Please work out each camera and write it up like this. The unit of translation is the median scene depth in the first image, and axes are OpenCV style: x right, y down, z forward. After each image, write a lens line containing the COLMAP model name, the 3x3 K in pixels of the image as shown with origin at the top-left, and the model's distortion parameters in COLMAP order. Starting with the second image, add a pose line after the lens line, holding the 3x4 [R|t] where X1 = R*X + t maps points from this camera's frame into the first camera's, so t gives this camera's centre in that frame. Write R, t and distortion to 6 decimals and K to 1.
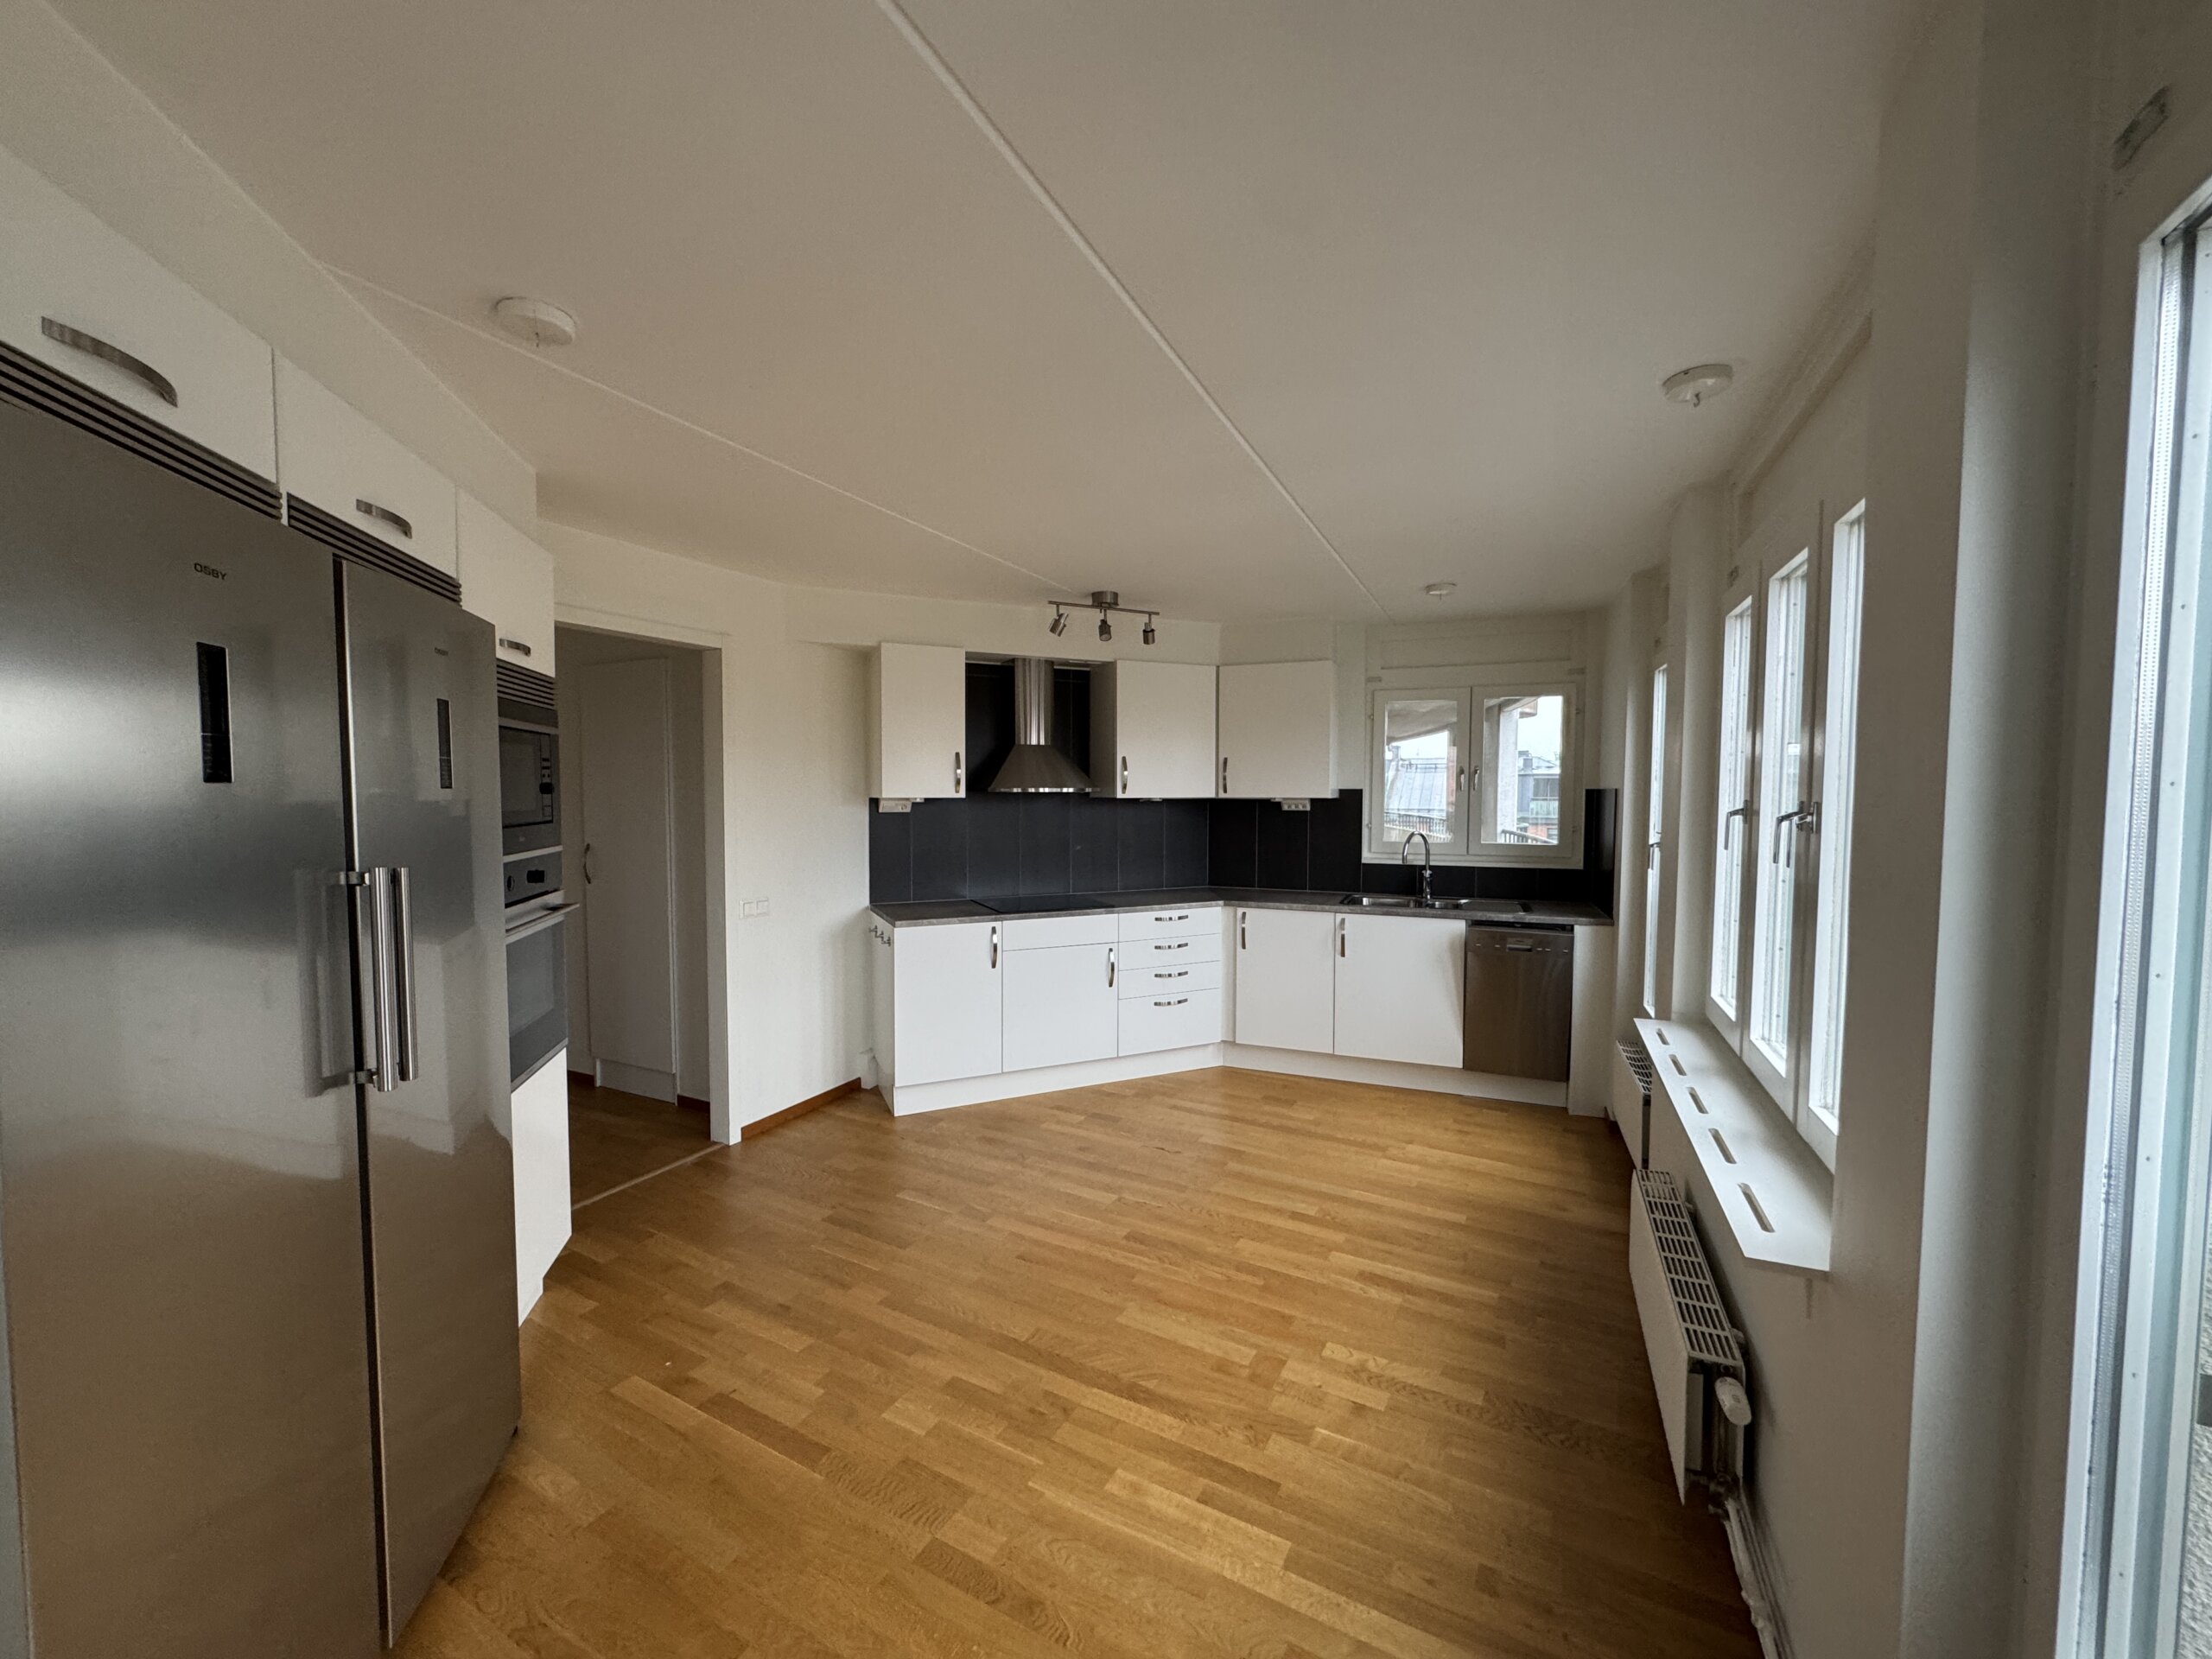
lens RADIAL K [[878.2, 0, 1104.3], [0, 878.2, 836.5], [0, 0, 1]] dist [0.000449, 0.000163]
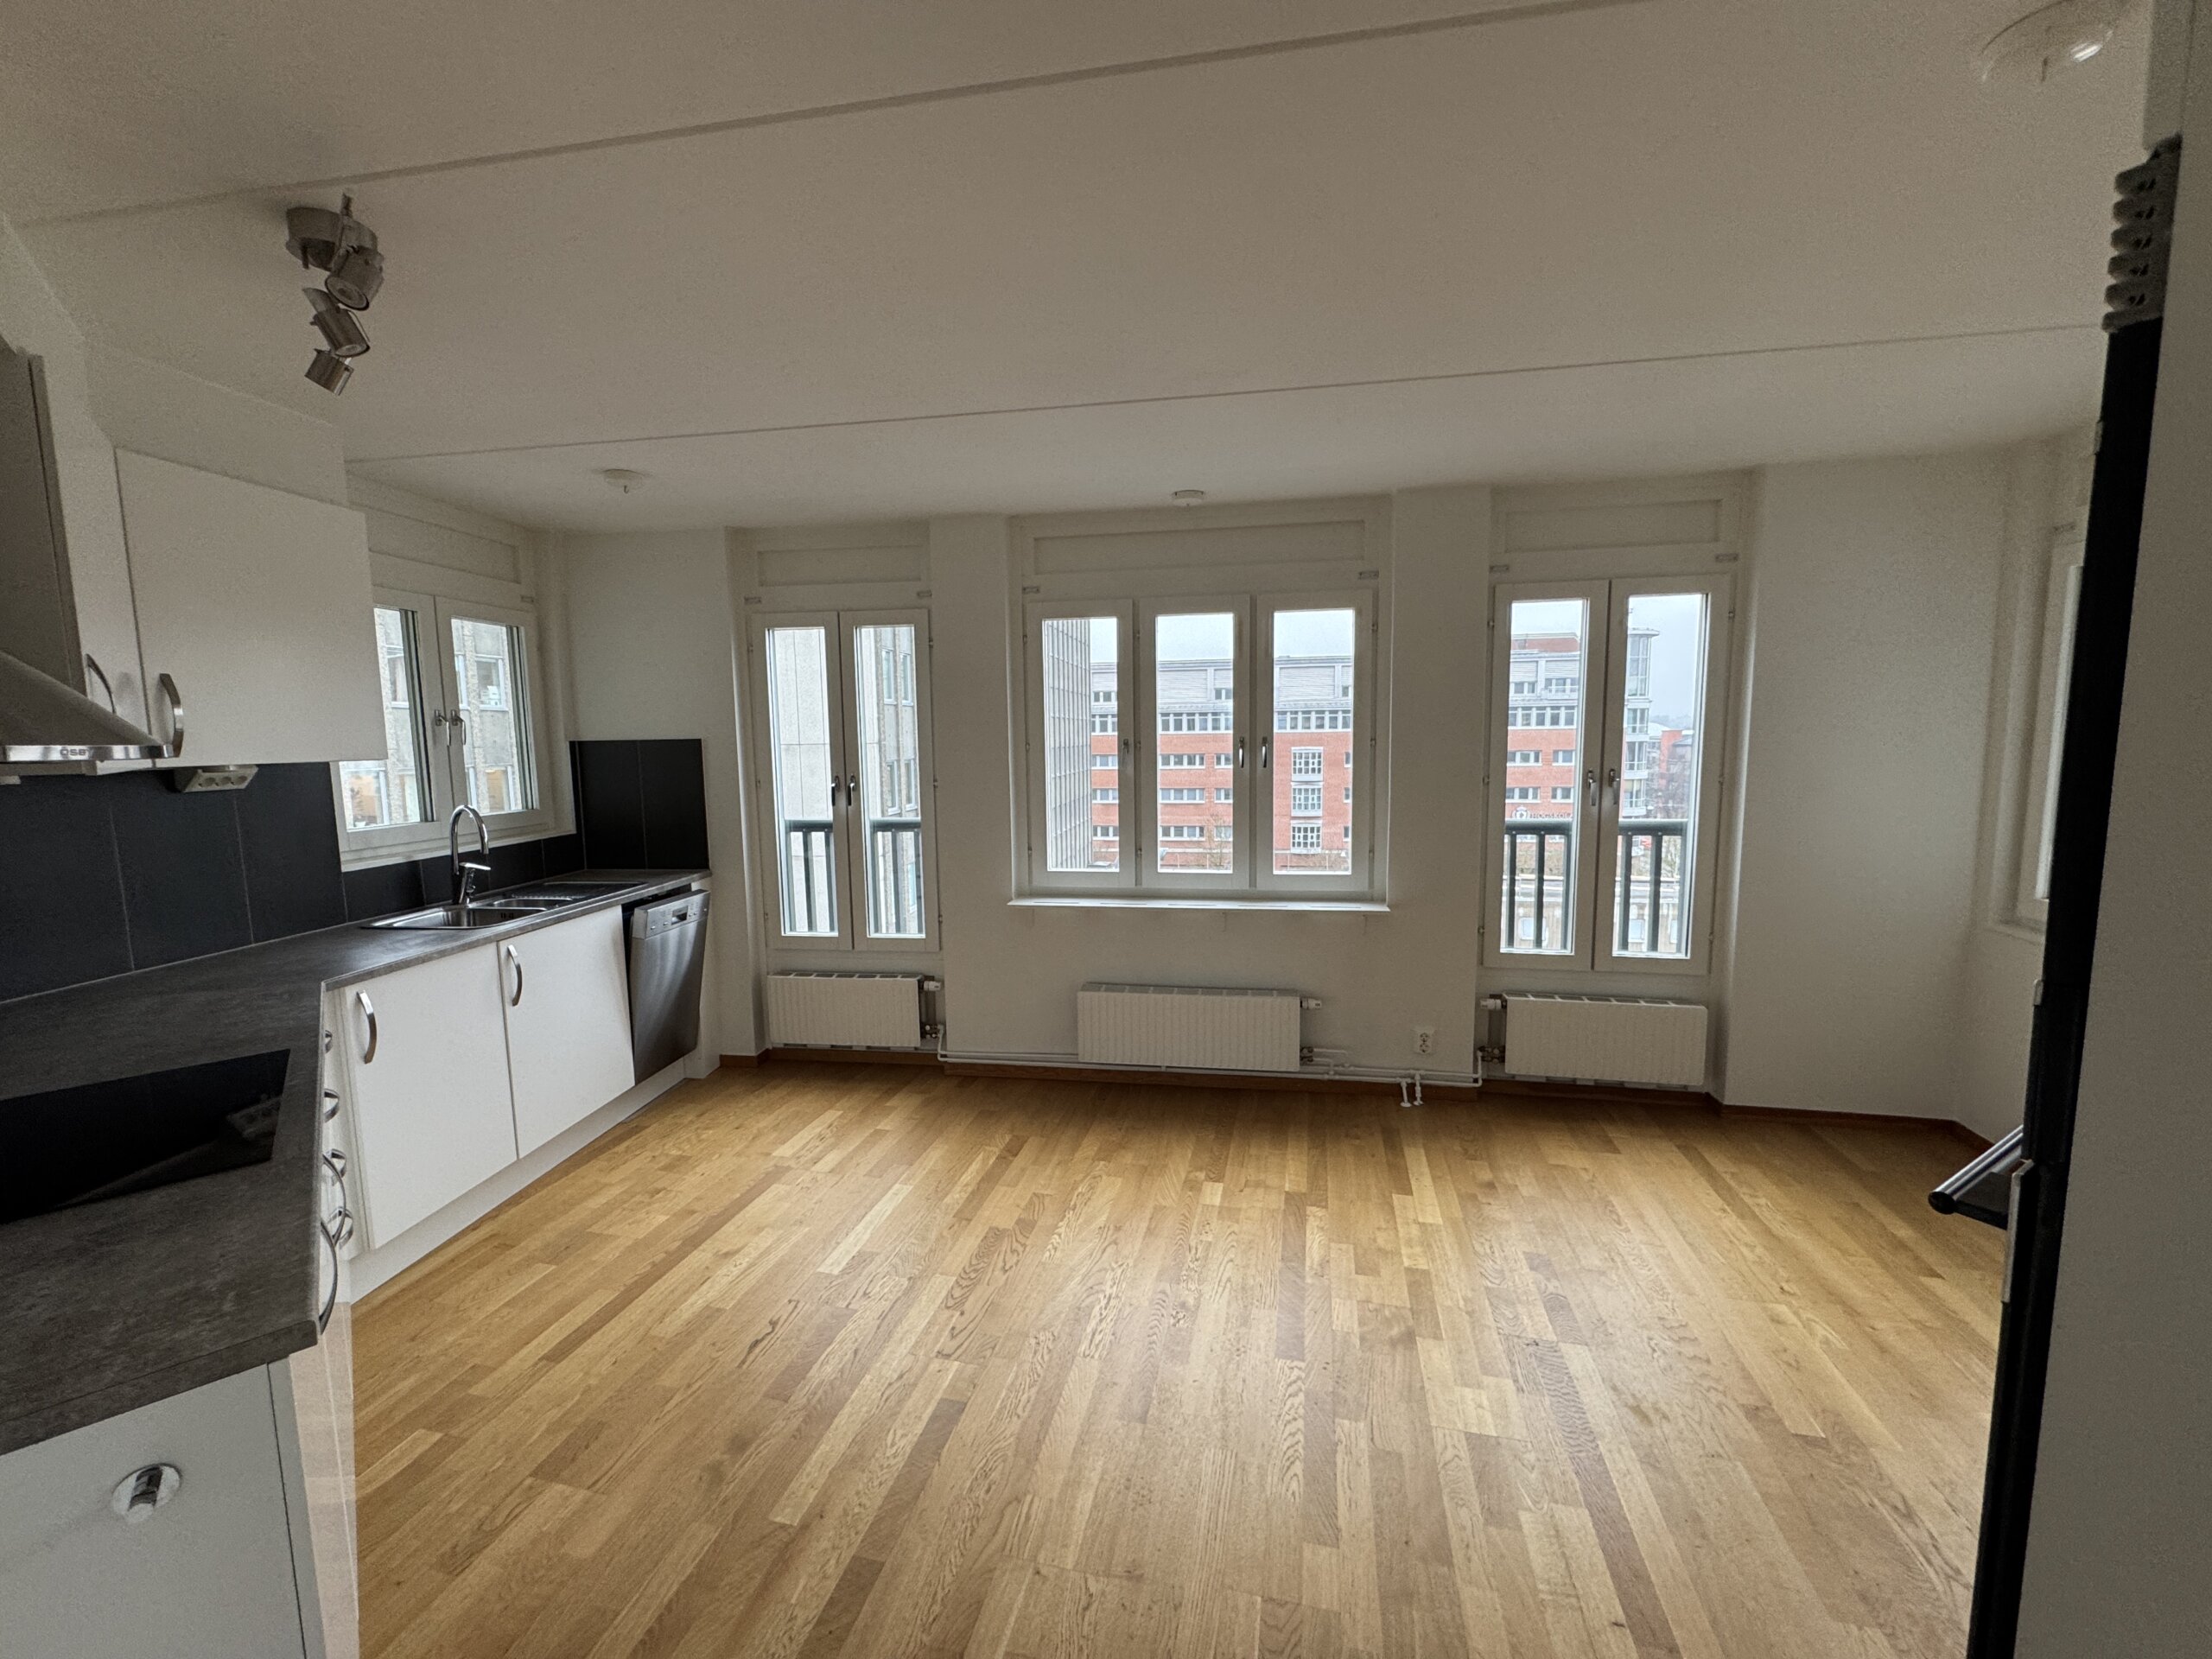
lens RADIAL K [[867.9, 0, 1093.8], [0, 867.9, 831.0], [0, 0, 1]] dist [-0.000002, 0.000185]
pose [[-0.278800, -0.098970, 0.955236, -0.600614], [0.068047, 0.990140, 0.122447, -0.051609], [-0.957935, 0.099139, -0.269317, 1.030502]]
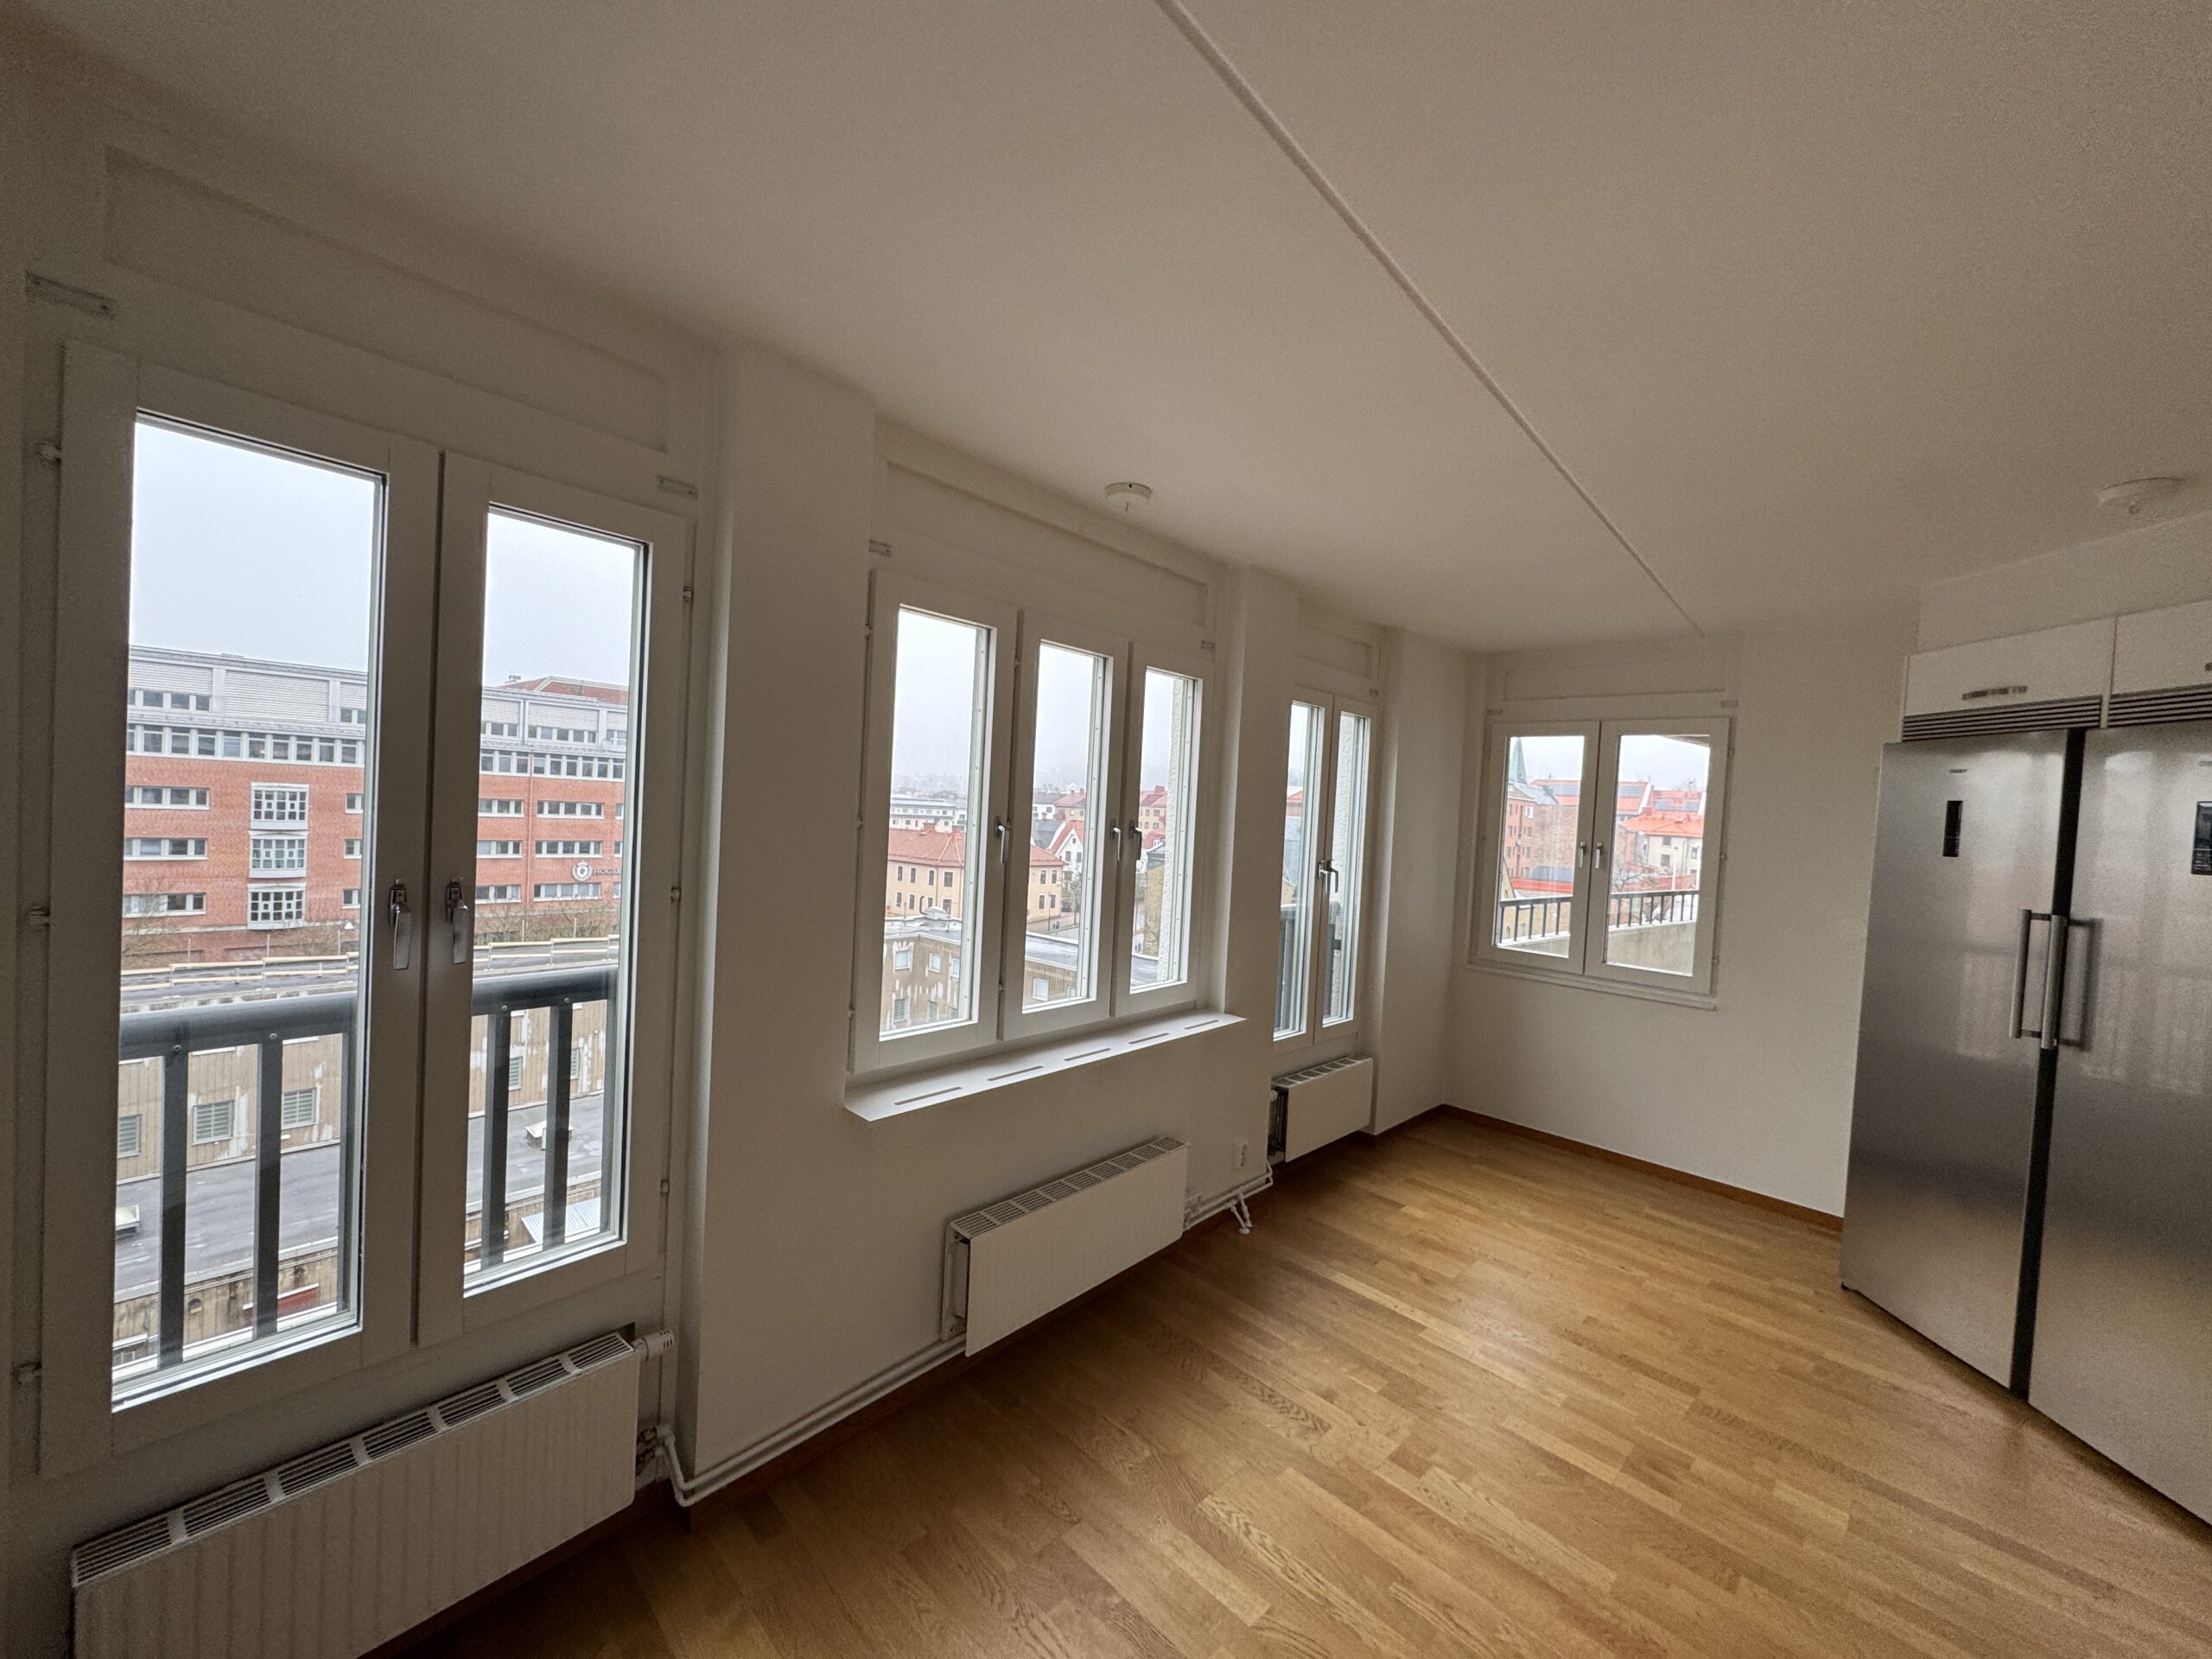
lens RADIAL K [[878.2, 0, 1104.3], [0, 878.2, 836.5], [0, 0, 1]] dist [0.000449, 0.000163]
pose [[-0.959707, -0.058796, 0.274781, 0.199334], [-0.036673, 0.995708, 0.084969, -0.078725], [-0.278598, 0.071468, -0.957745, 1.370456]]
